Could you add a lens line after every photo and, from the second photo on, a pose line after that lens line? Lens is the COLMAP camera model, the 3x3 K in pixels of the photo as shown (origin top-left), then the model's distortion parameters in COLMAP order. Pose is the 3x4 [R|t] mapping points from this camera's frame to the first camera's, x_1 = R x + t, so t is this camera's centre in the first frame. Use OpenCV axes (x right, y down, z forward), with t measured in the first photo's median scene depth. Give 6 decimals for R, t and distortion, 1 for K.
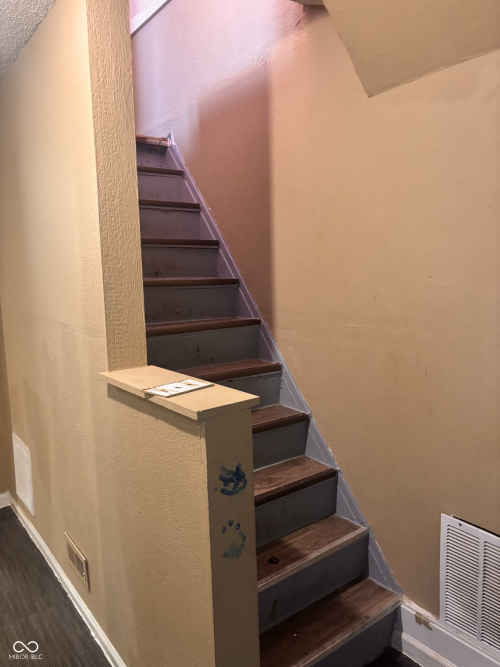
lens RADIAL K [[498.9, 0, 250.0], [0, 498.9, 333.5], [0, 0, 1]] dist [0.083981, -0.070880]
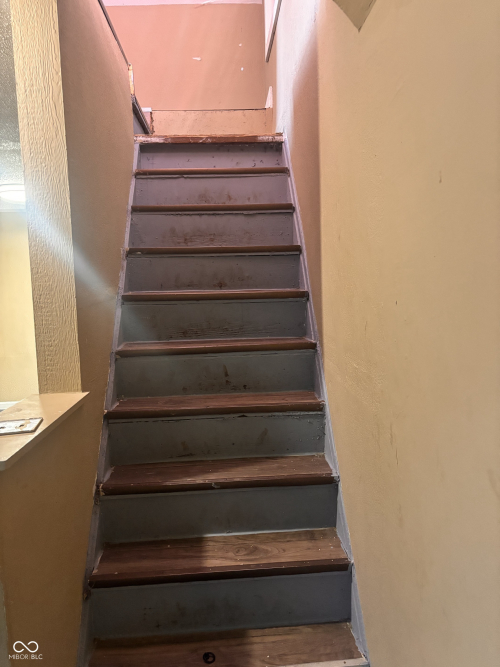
lens RADIAL K [[498.9, 0, 250.0], [0, 498.9, 333.5], [0, 0, 1]] dist [0.083981, -0.070880]
pose [[0.830098, 0.059664, -0.554416, 0.401092], [-0.058208, 0.998099, 0.020259, -0.056802], [0.554571, 0.015455, 0.831993, 0.291507]]
